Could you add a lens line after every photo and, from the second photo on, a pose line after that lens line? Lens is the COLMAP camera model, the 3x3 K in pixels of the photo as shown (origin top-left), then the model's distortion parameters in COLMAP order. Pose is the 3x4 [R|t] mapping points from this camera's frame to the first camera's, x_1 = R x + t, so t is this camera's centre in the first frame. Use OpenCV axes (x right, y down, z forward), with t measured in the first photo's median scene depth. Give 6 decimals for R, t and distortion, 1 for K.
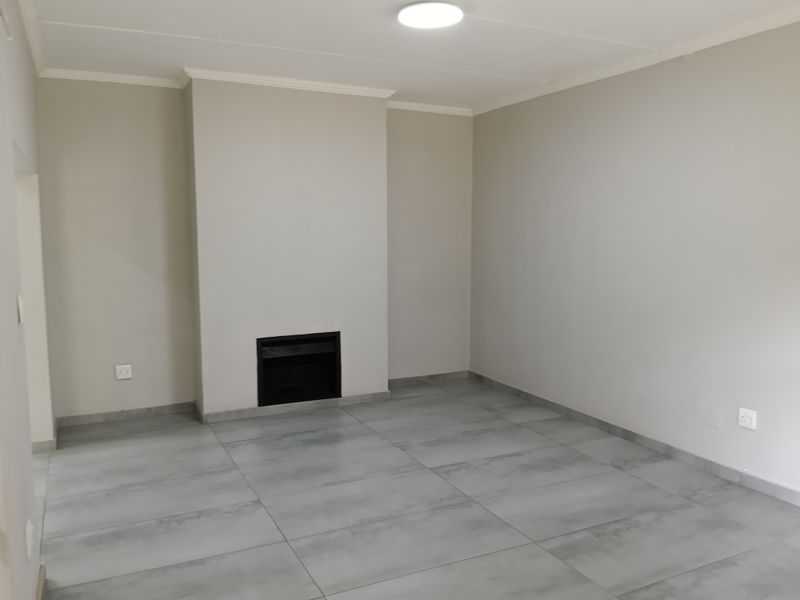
lens RADIAL K [[638.6, 0, 400.0], [0, 638.6, 300.0], [0, 0, 1]] dist [0.091228, -0.204175]
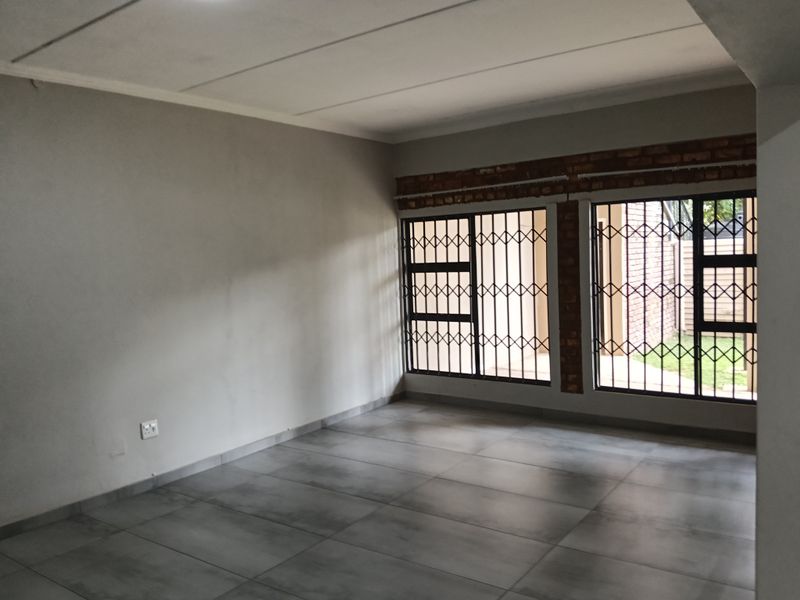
lens RADIAL K [[638.6, 0, 400.0], [0, 638.6, 300.0], [0, 0, 1]] dist [0.091228, -0.204175]
pose [[-0.464343, -0.045468, 0.884488, -0.679298], [0.133986, 0.983580, 0.120903, -0.122429], [-0.875462, 0.174650, -0.450626, 1.100055]]
